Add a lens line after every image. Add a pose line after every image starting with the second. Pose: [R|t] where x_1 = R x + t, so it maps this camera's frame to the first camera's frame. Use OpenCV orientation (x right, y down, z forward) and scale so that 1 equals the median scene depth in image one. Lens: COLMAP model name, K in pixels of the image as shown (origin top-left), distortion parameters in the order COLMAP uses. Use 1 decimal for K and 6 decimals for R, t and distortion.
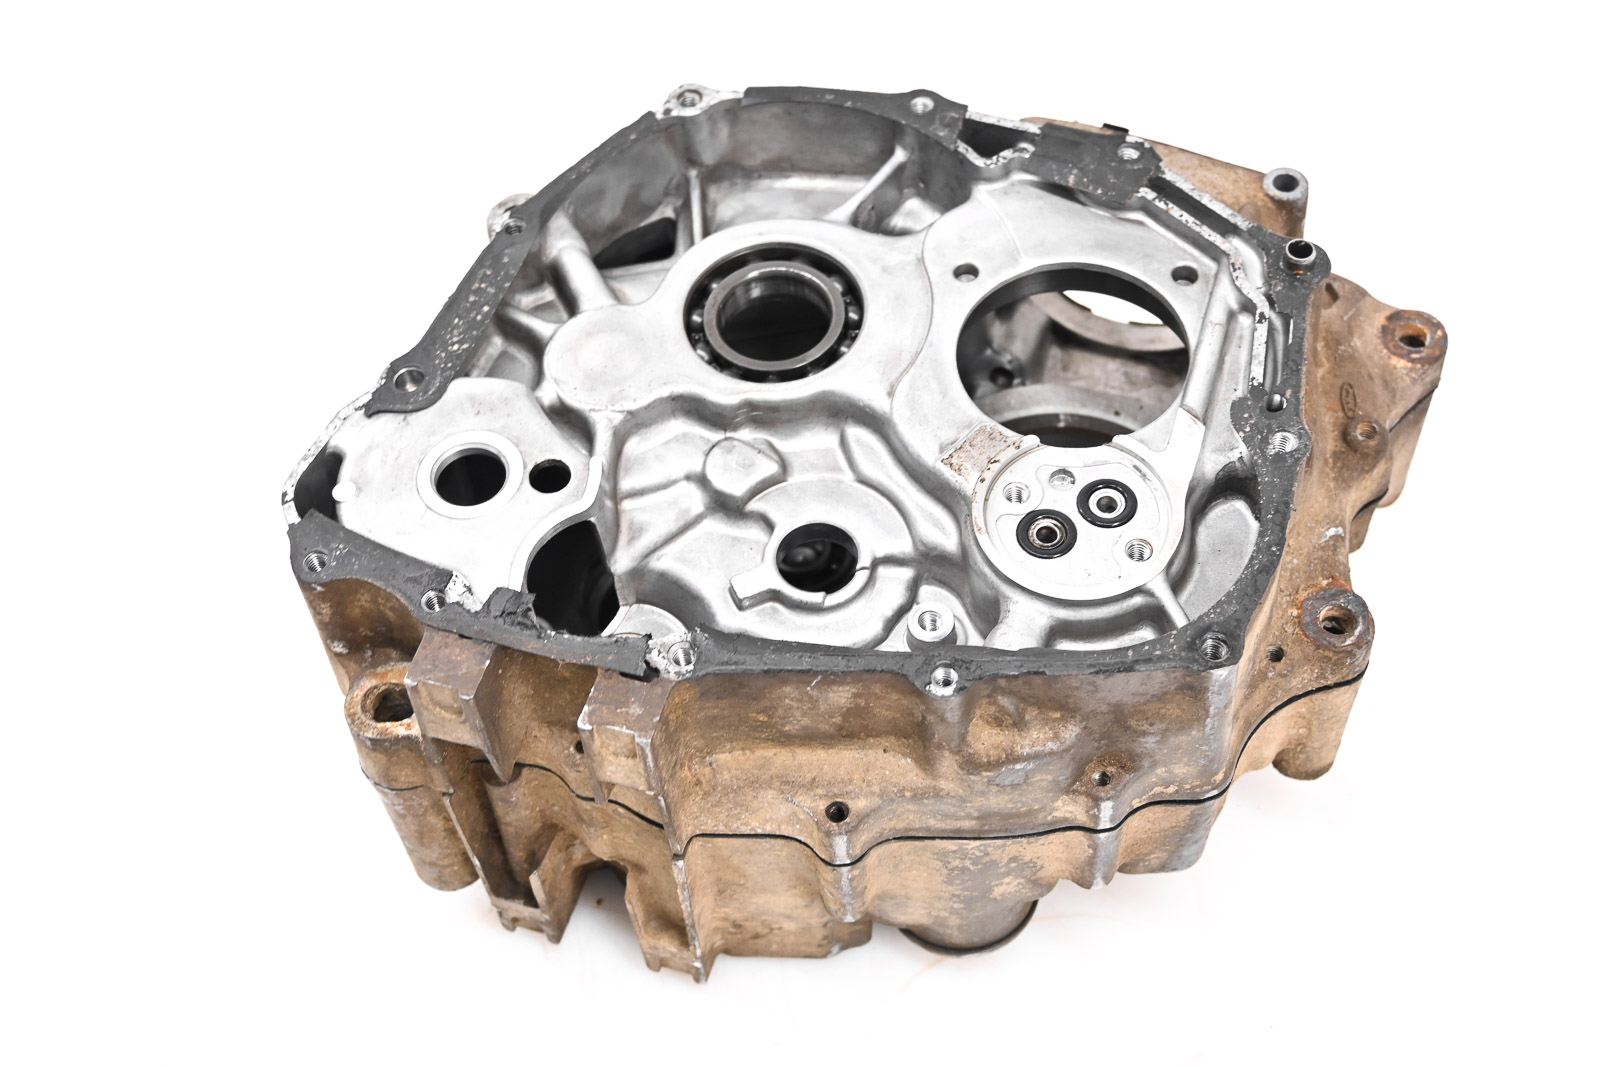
lens RADIAL K [[2112.3, 0, 800.0], [0, 2112.3, 533.5], [0, 0, 1]] dist [0.016225, 0.037378]
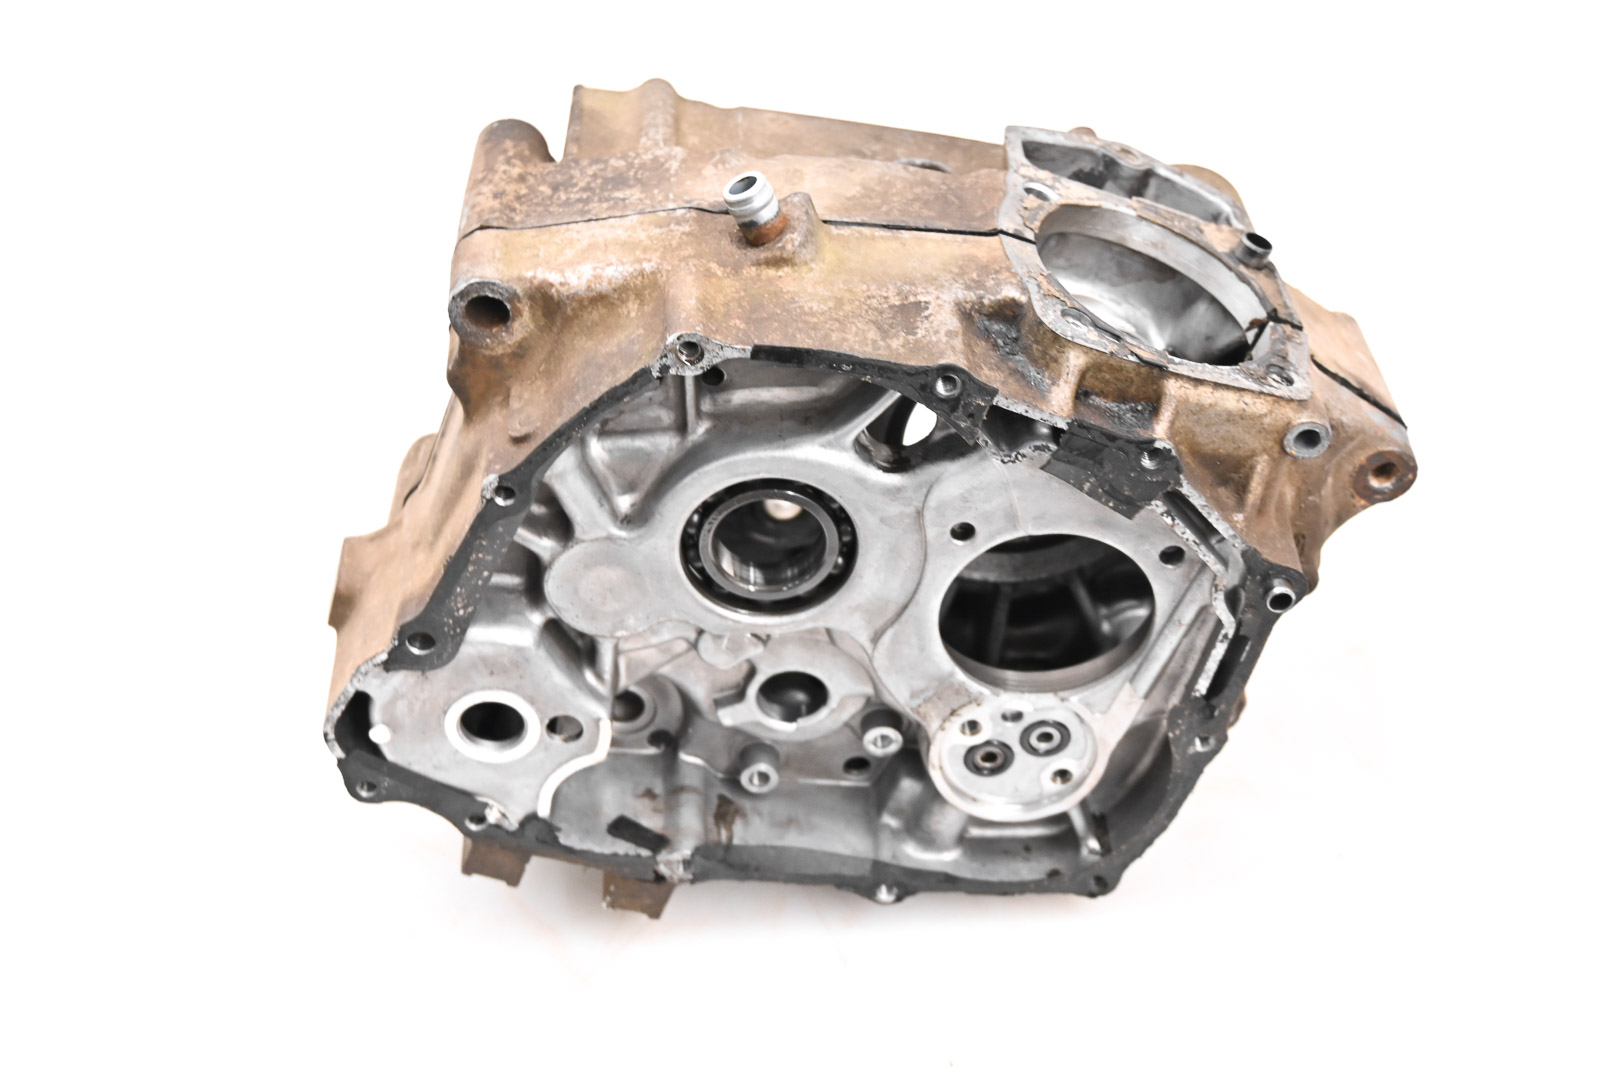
lens RADIAL K [[2199.7, 0, 800.0], [0, 2199.7, 533.5], [0, 0, 1]] dist [0.015109, -0.012989]
pose [[0.994445, -0.006663, 0.105045, -0.111204], [-0.096023, 0.351322, 0.931318, -1.119154], [-0.043110, -0.936231, 0.348730, 0.654776]]
